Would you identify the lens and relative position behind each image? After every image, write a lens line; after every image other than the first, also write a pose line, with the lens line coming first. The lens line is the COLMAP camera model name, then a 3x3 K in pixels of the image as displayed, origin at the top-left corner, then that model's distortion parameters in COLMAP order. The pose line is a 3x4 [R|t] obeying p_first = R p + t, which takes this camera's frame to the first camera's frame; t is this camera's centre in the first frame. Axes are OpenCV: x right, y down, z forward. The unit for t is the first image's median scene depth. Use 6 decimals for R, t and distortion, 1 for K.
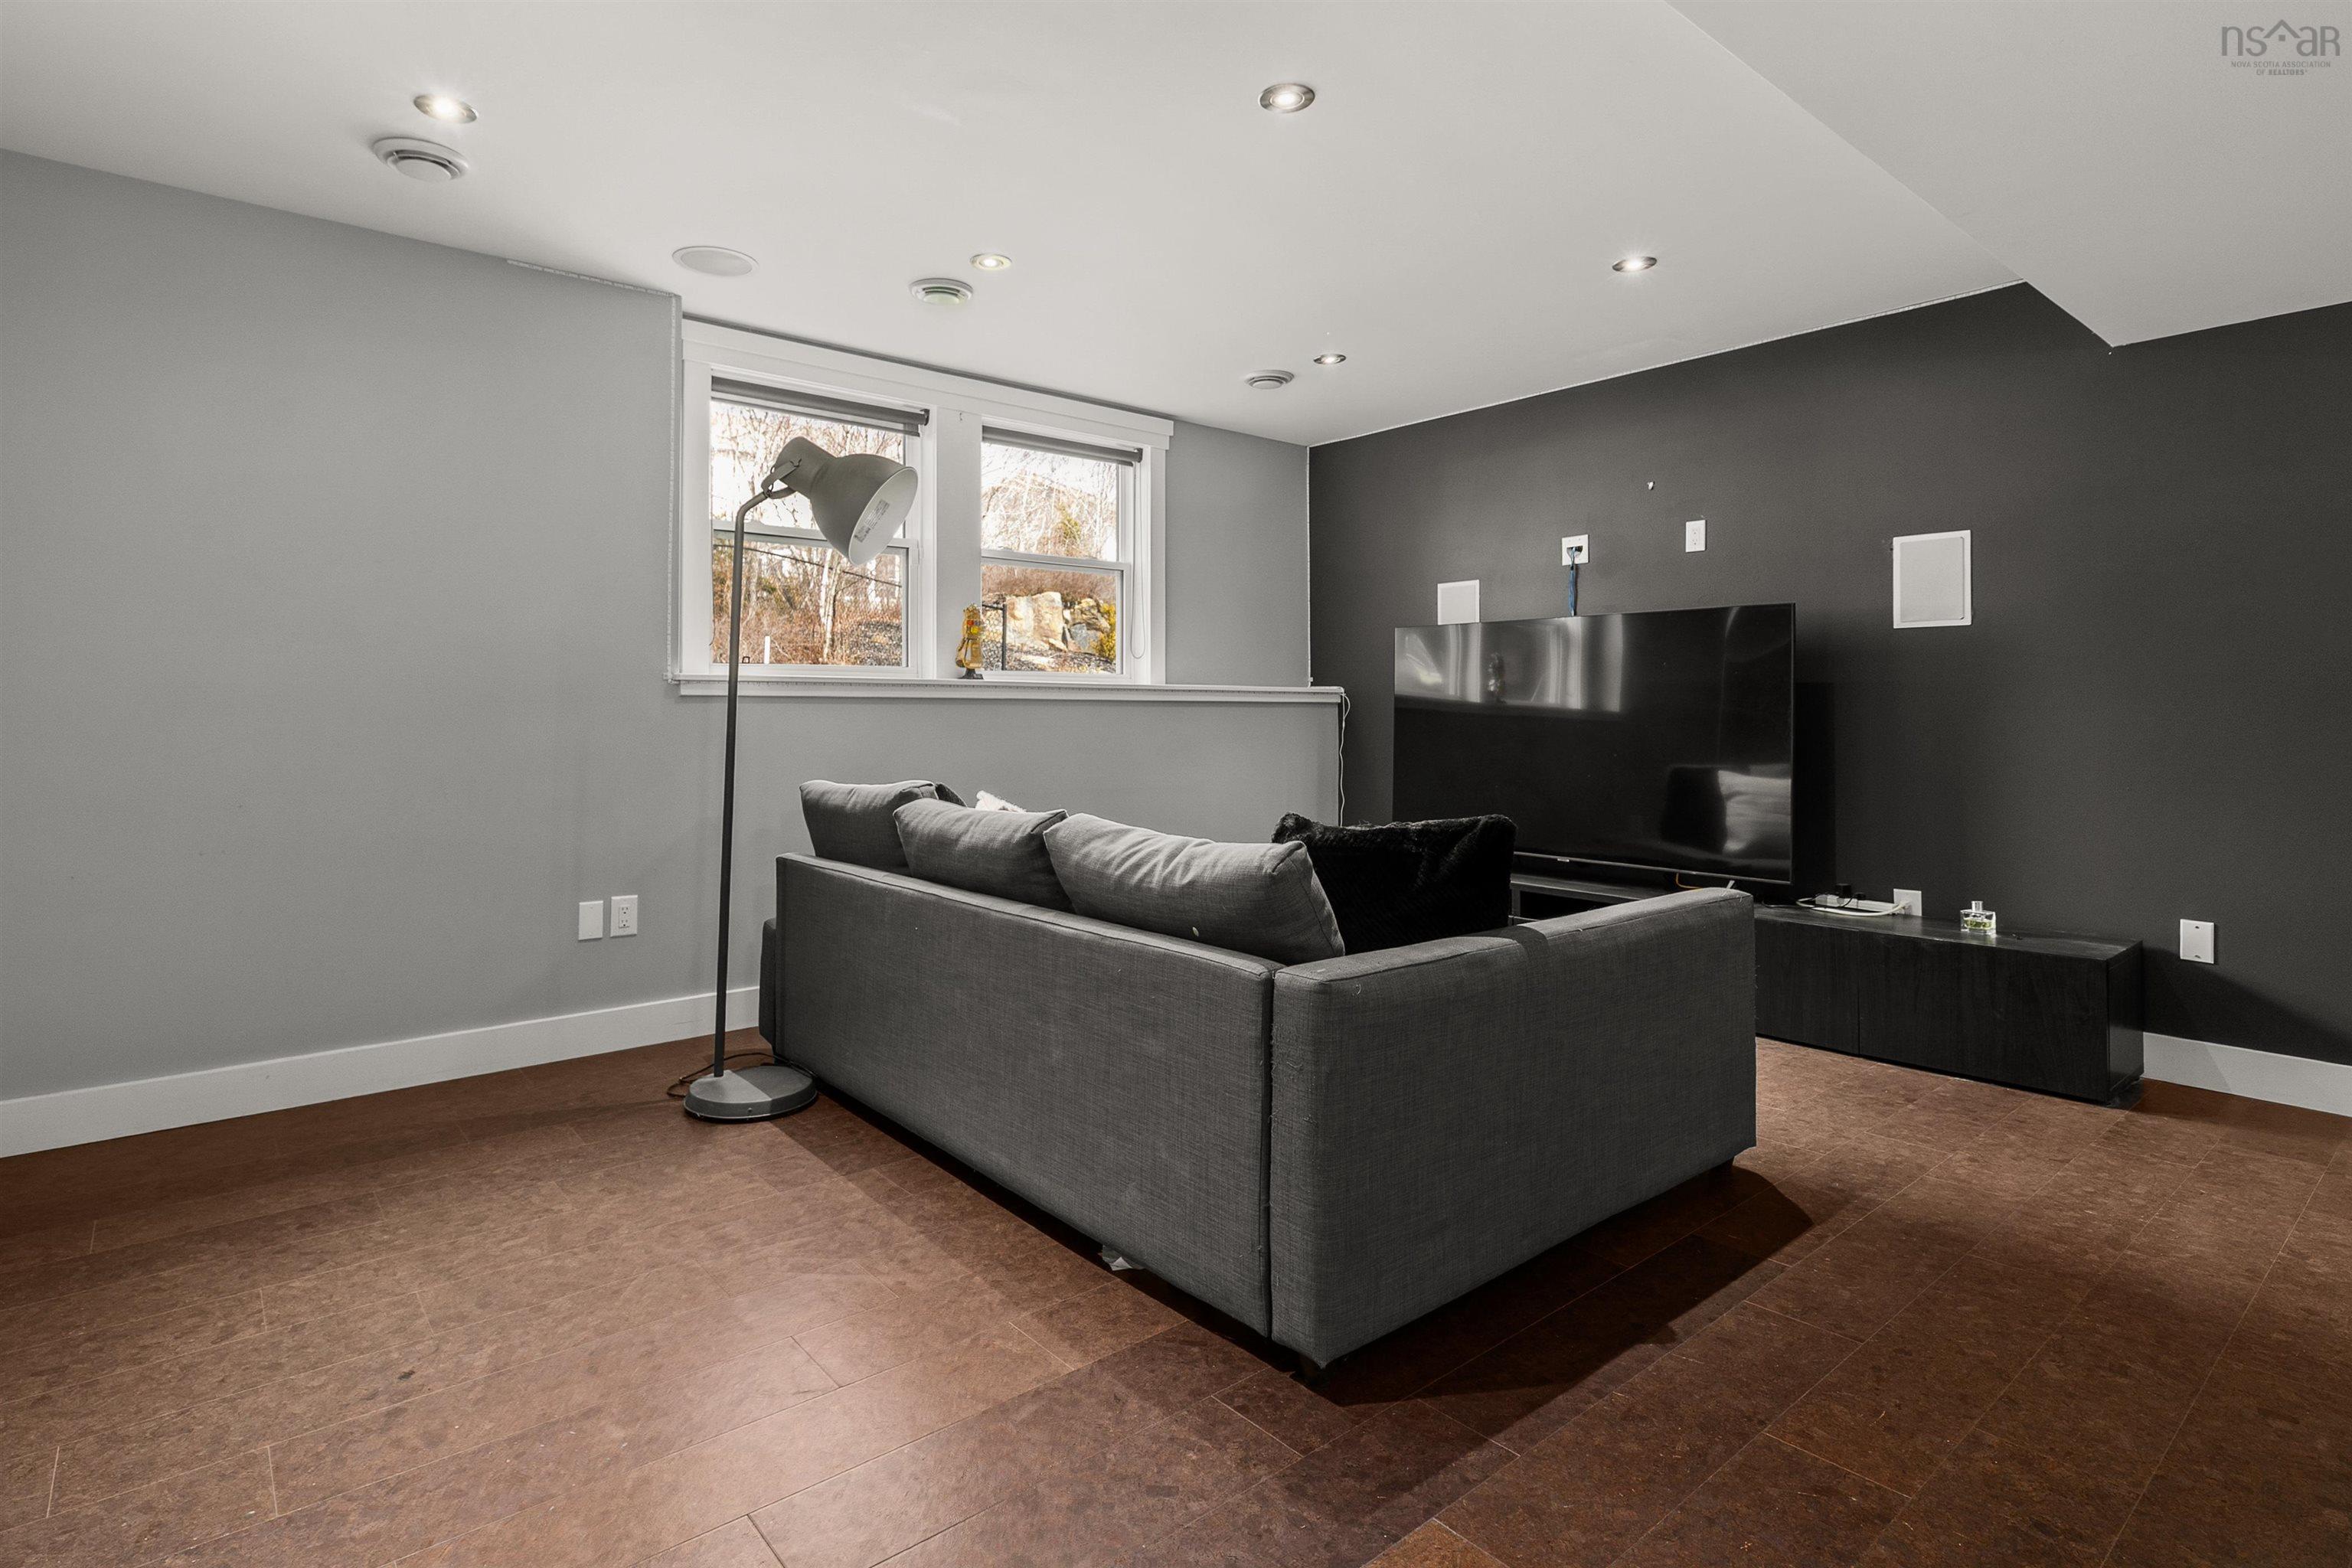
lens RADIAL K [[1168.2, 0, 1128.3], [0, 1168.2, 713.4], [0, 0, 1]] dist [-0.010027, -0.000140]
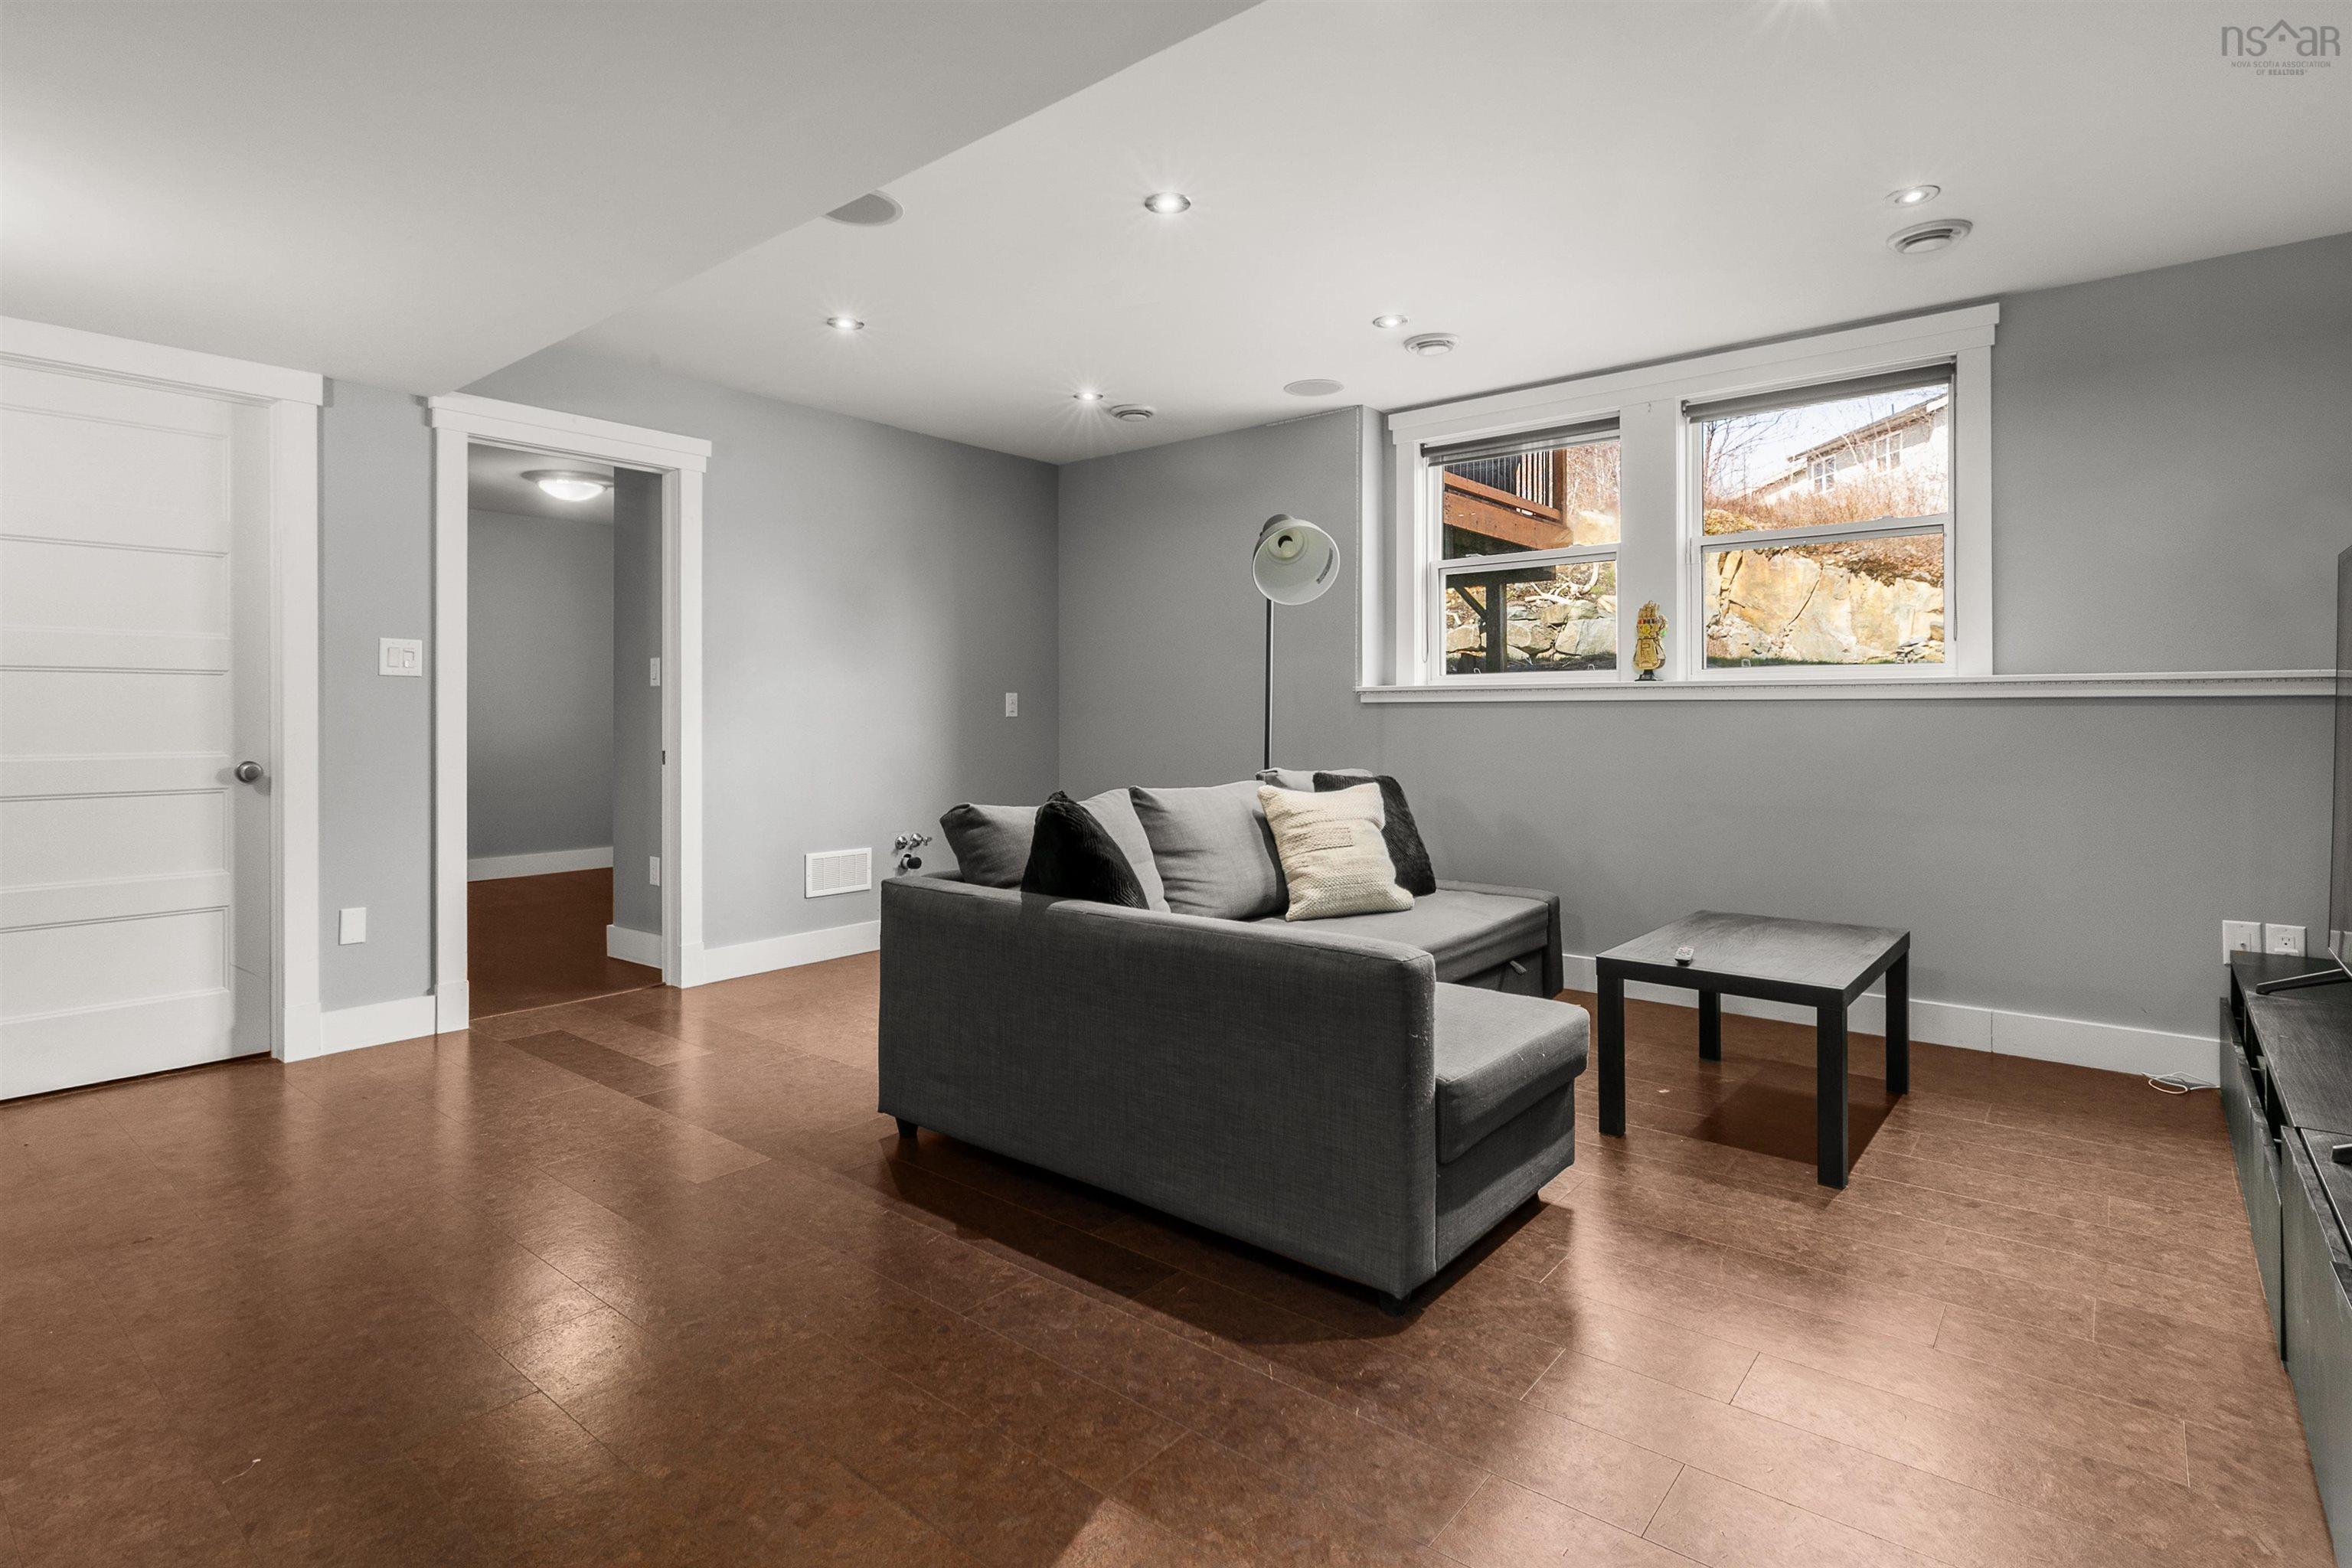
lens RADIAL K [[1168.2, 0, 1128.3], [0, 1168.2, 713.4], [0, 0, 1]] dist [-0.010027, -0.000140]
pose [[0.184400, -0.007184, -0.982825, 1.359106], [-0.003249, 0.999963, -0.007919, 0.011600], [0.982846, 0.004653, 0.184370, 0.767899]]
